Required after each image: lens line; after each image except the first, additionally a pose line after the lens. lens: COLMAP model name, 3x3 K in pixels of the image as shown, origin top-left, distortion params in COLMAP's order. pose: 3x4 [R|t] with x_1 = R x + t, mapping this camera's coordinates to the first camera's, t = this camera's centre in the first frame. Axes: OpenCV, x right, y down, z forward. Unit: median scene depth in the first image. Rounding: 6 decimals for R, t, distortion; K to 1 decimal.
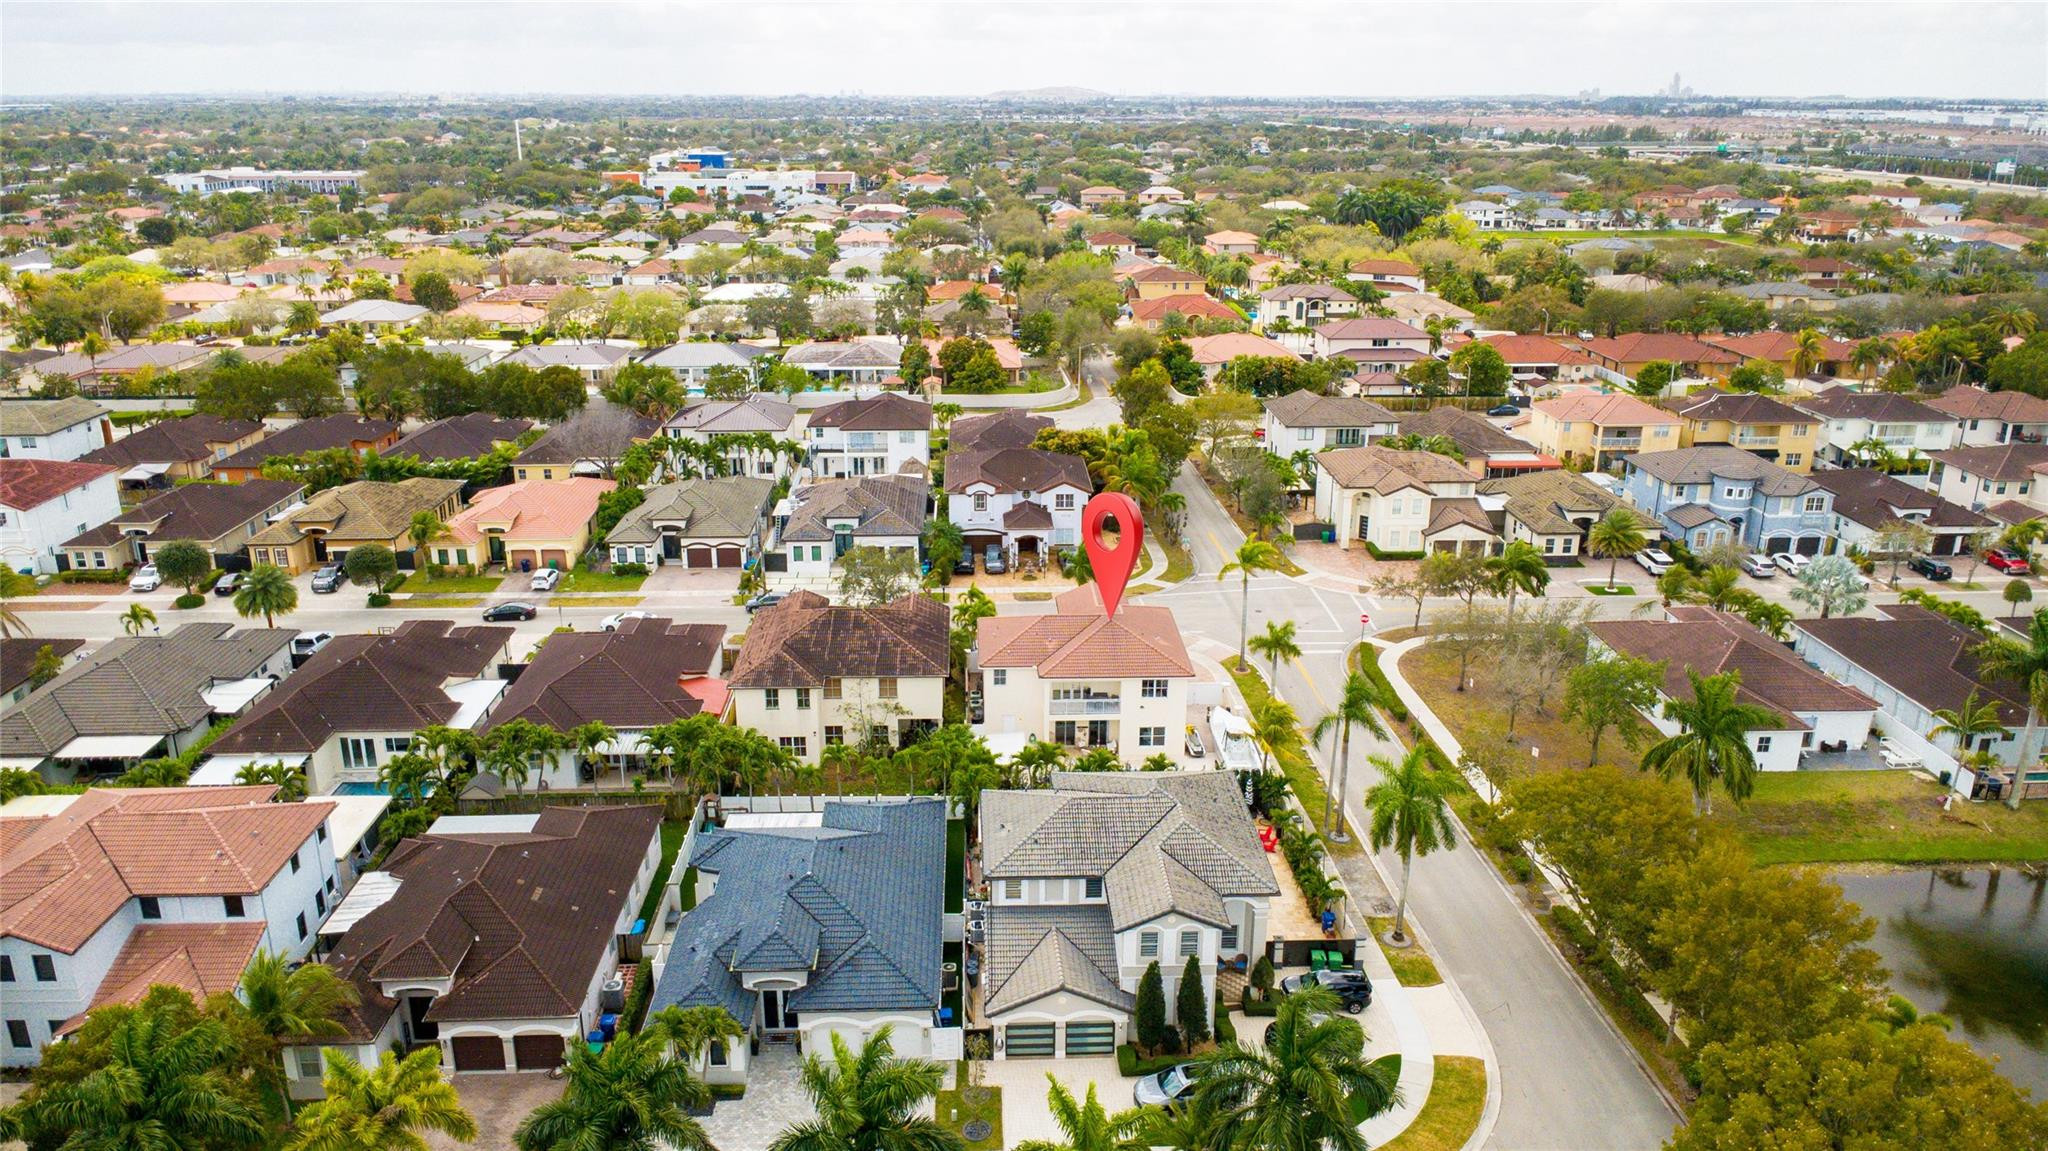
lens RADIAL K [[1470.9, 0, 1021.9], [0, 1470.9, 582.5], [0, 0, 1]] dist [0.025219, -0.037000]
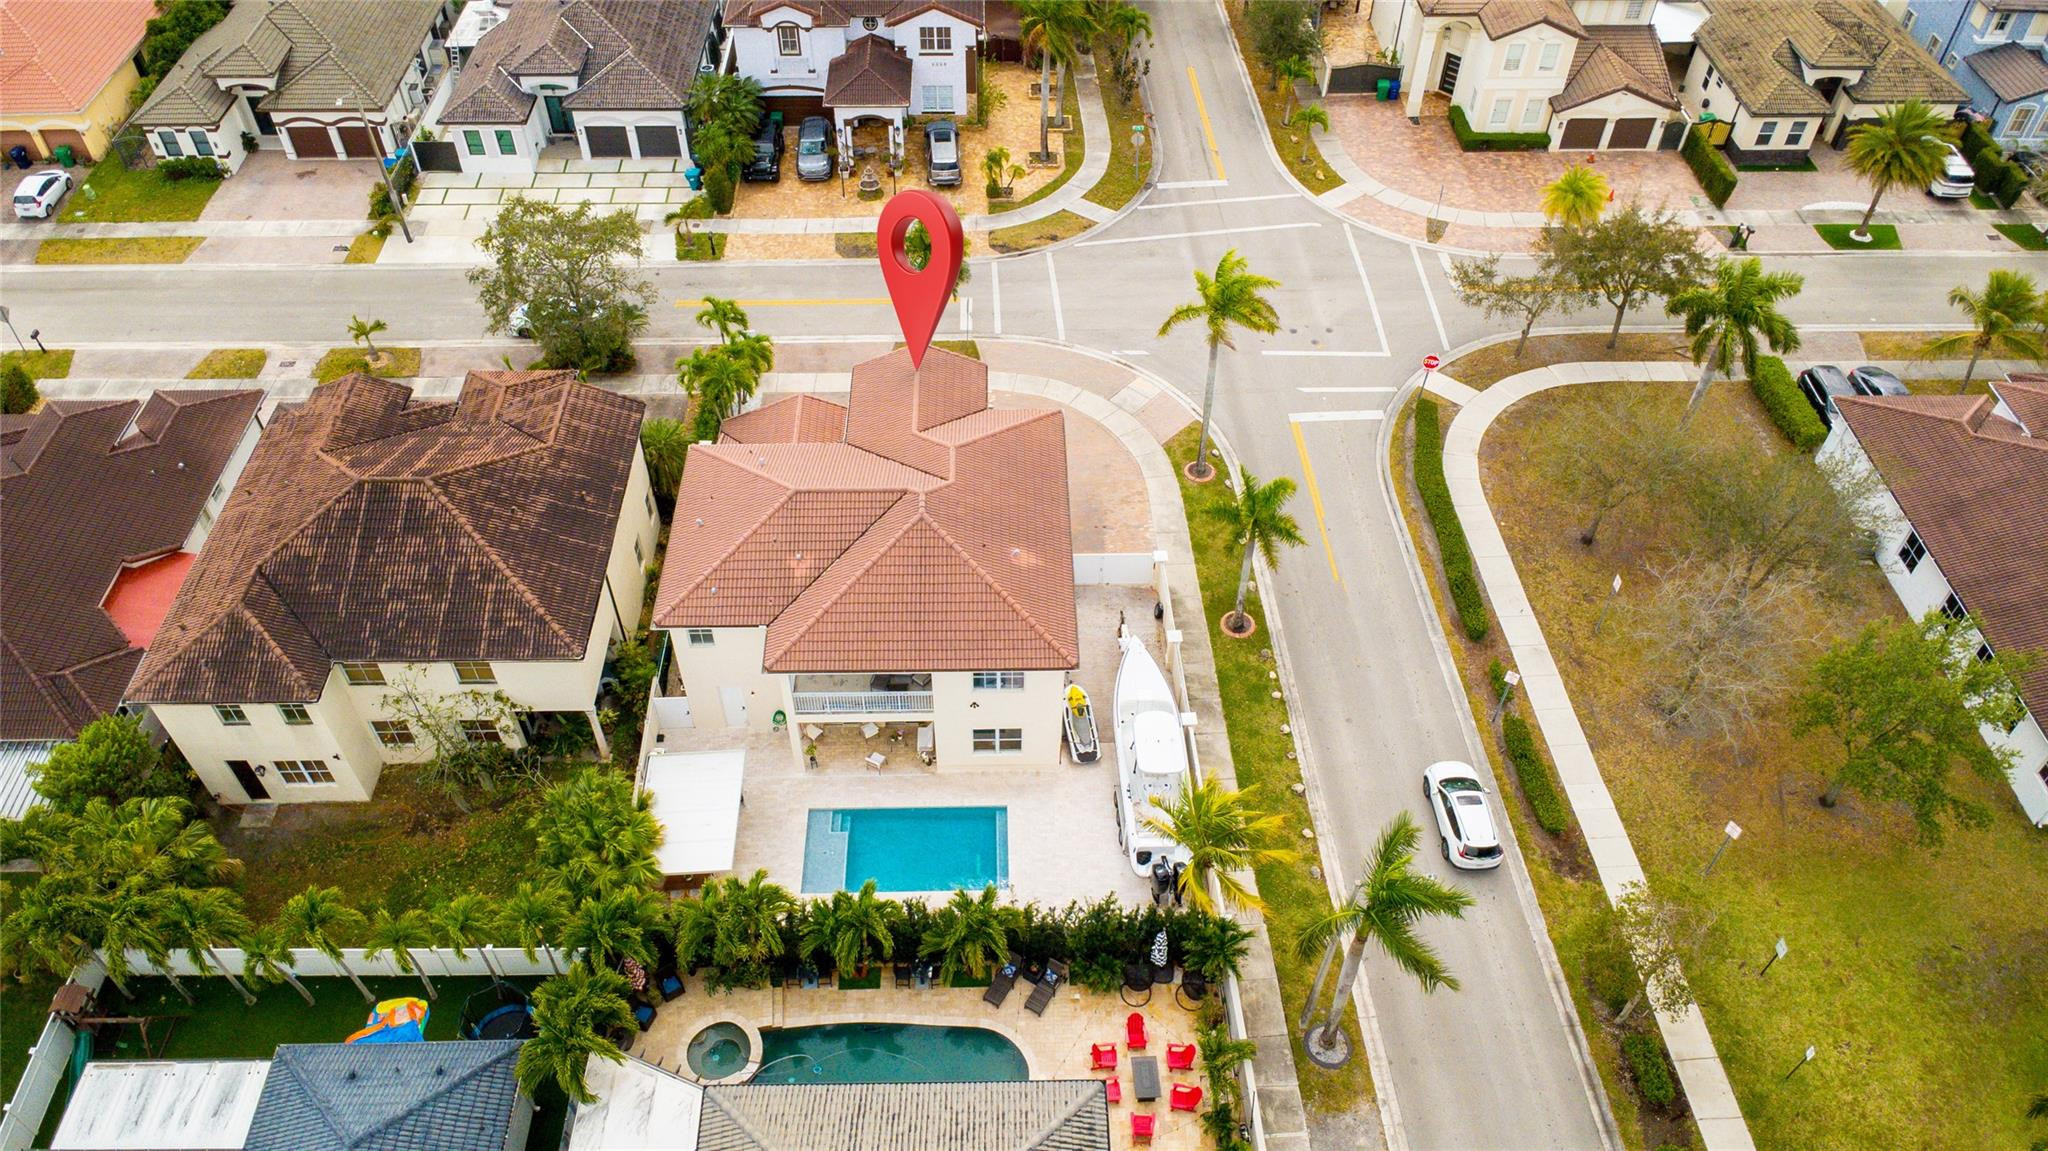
lens RADIAL K [[1470.9, 0, 1019.1], [0, 1470.9, 568.4], [0, 0, 1]] dist [0.025219, -0.037000]
pose [[0.999825, 0.015838, -0.009962, 0.071639], [-0.009575, 0.890551, 0.454784, -0.135187], [0.016075, -0.454609, 0.890546, 0.398291]]
